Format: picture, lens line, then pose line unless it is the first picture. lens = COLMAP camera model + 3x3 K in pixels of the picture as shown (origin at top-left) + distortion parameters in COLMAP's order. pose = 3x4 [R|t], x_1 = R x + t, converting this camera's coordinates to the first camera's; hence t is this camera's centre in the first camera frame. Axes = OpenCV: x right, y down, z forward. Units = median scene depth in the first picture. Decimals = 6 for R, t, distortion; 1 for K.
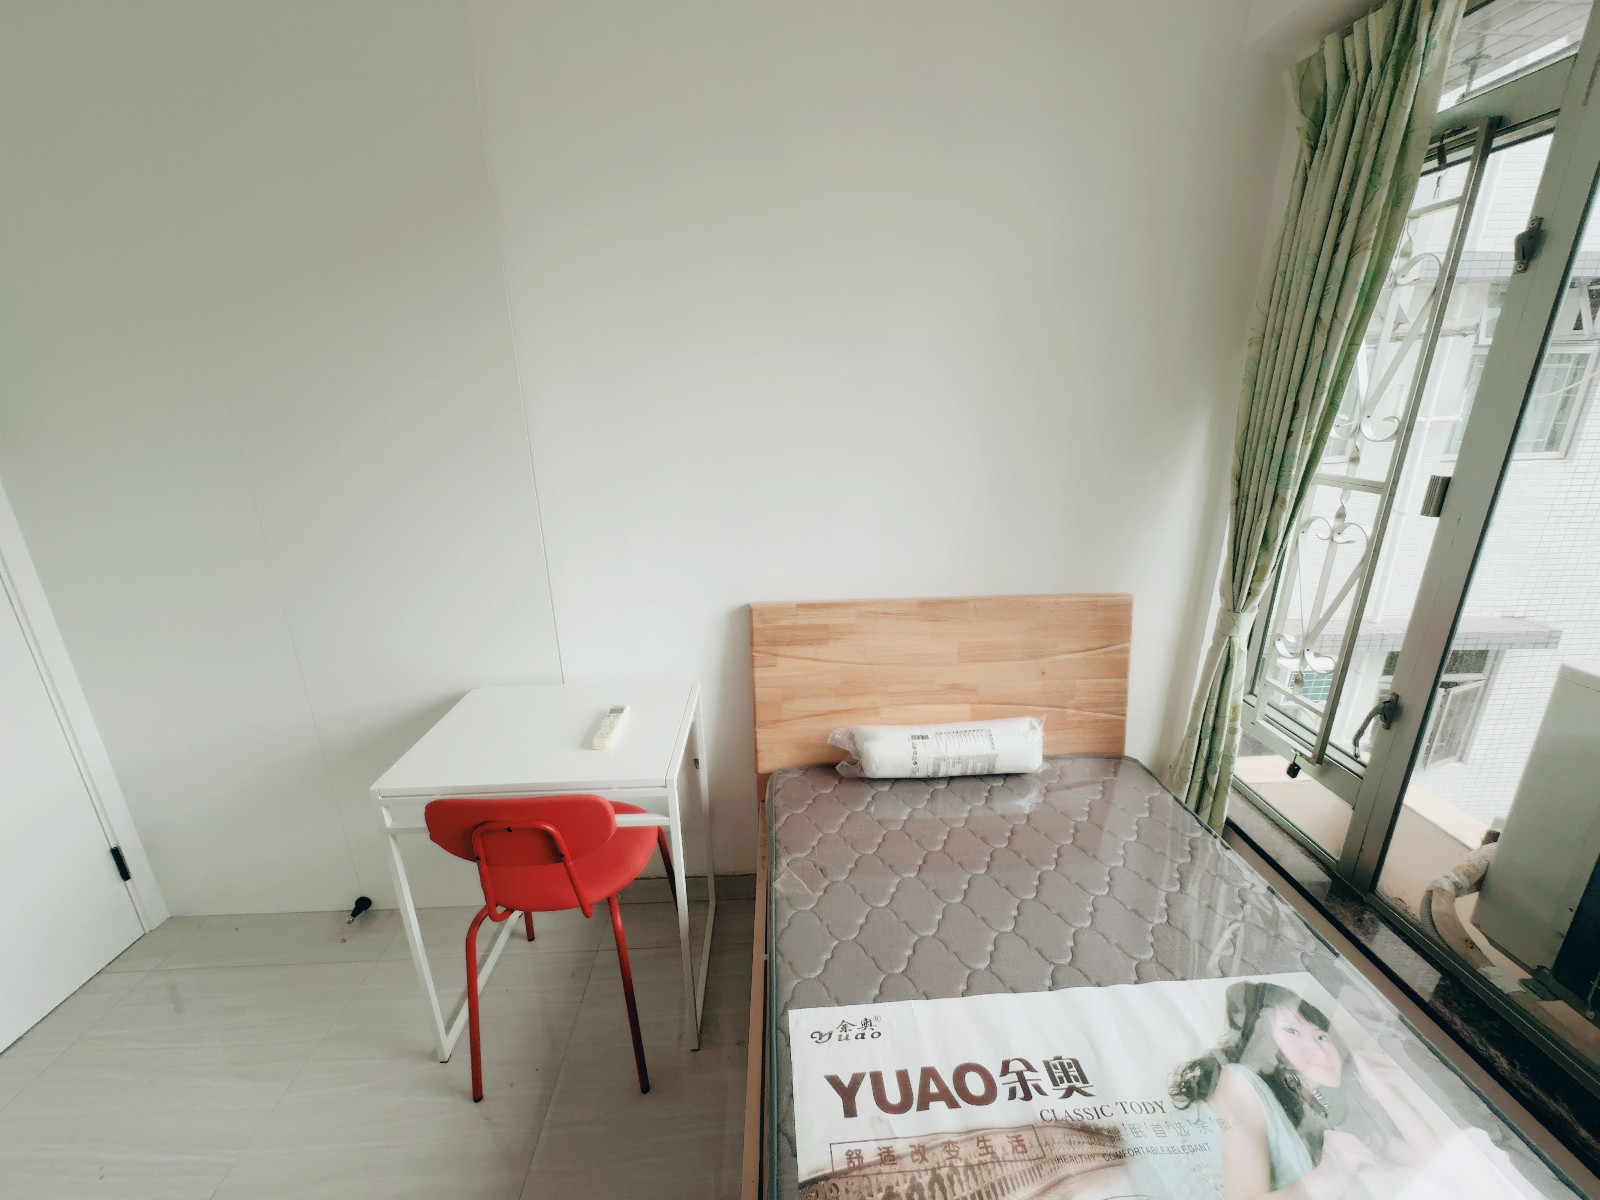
lens RADIAL K [[634.7, 0, 798.7], [0, 634.7, 595.8], [0, 0, 1]] dist [-0.007461, 0.001341]
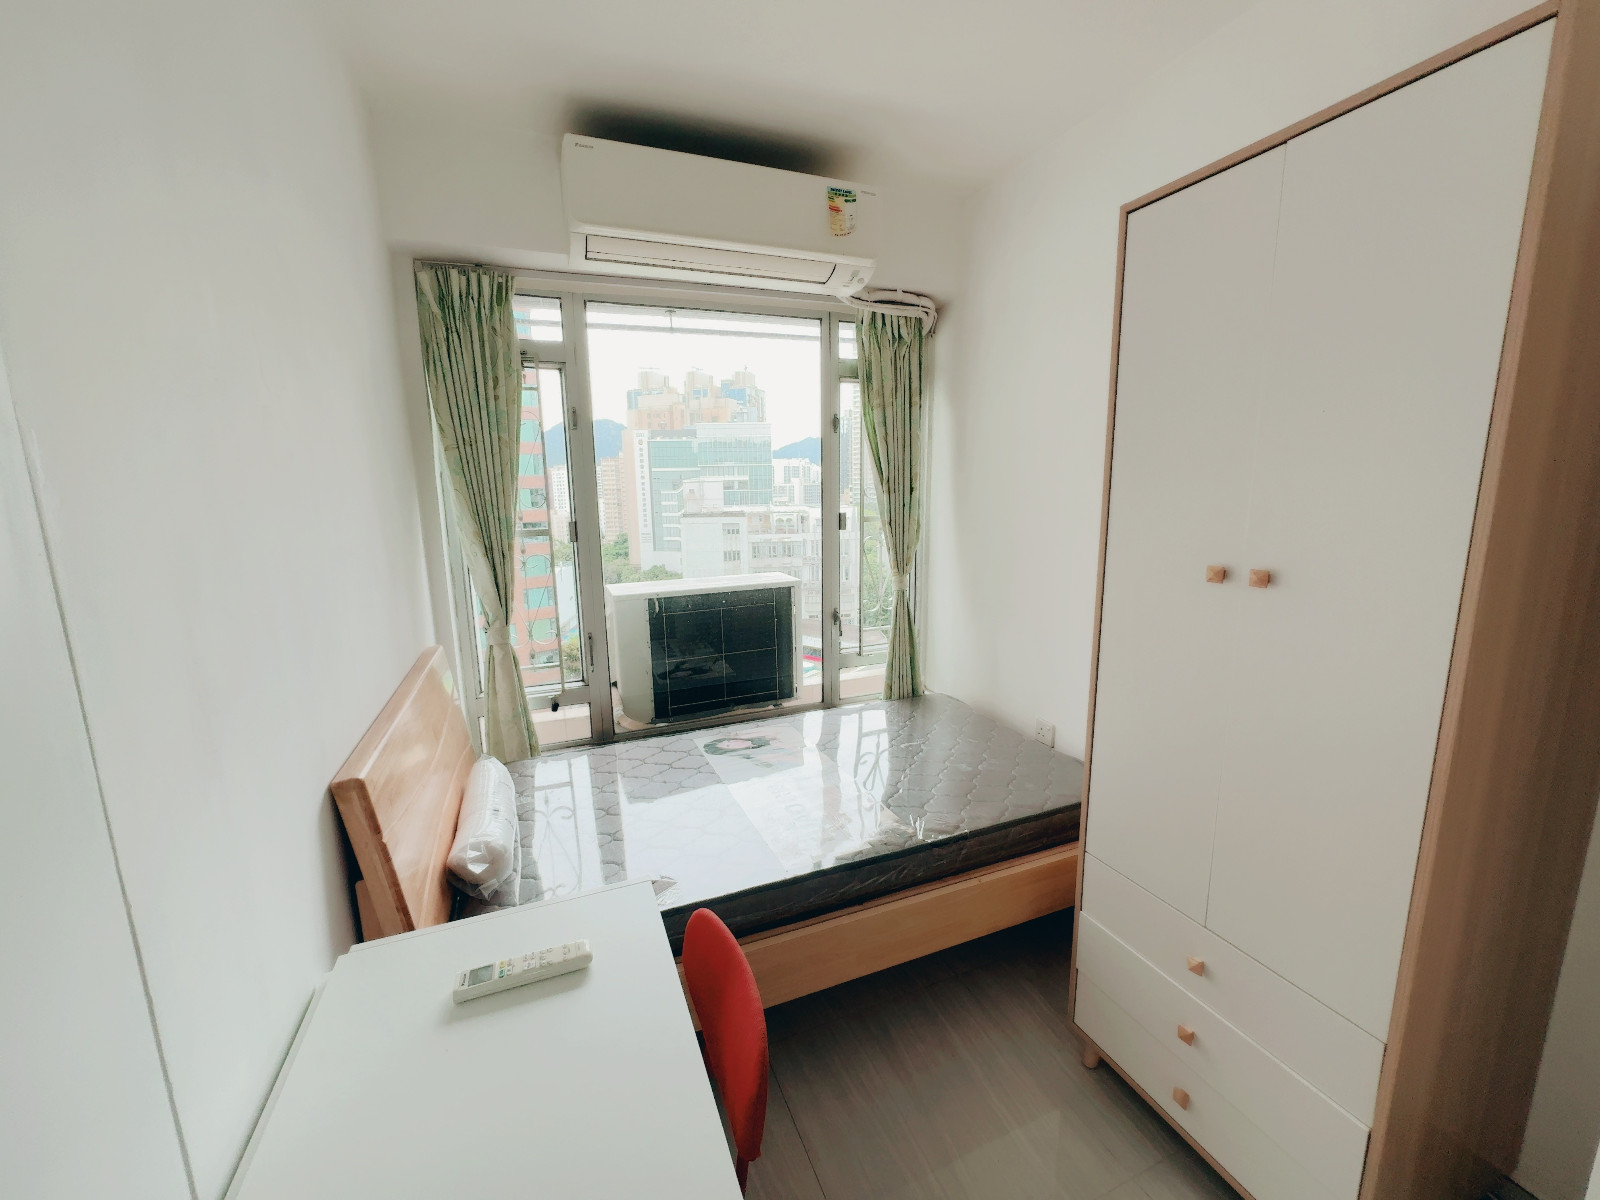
lens RADIAL K [[634.7, 0, 801.7], [0, 634.7, 602.7], [0, 0, 1]] dist [-0.007461, 0.001341]
pose [[-0.335158, -0.147251, 0.930584, -1.105889], [0.311923, 0.914668, 0.257075, -0.236096], [-0.889029, 0.376431, -0.260628, 0.942368]]
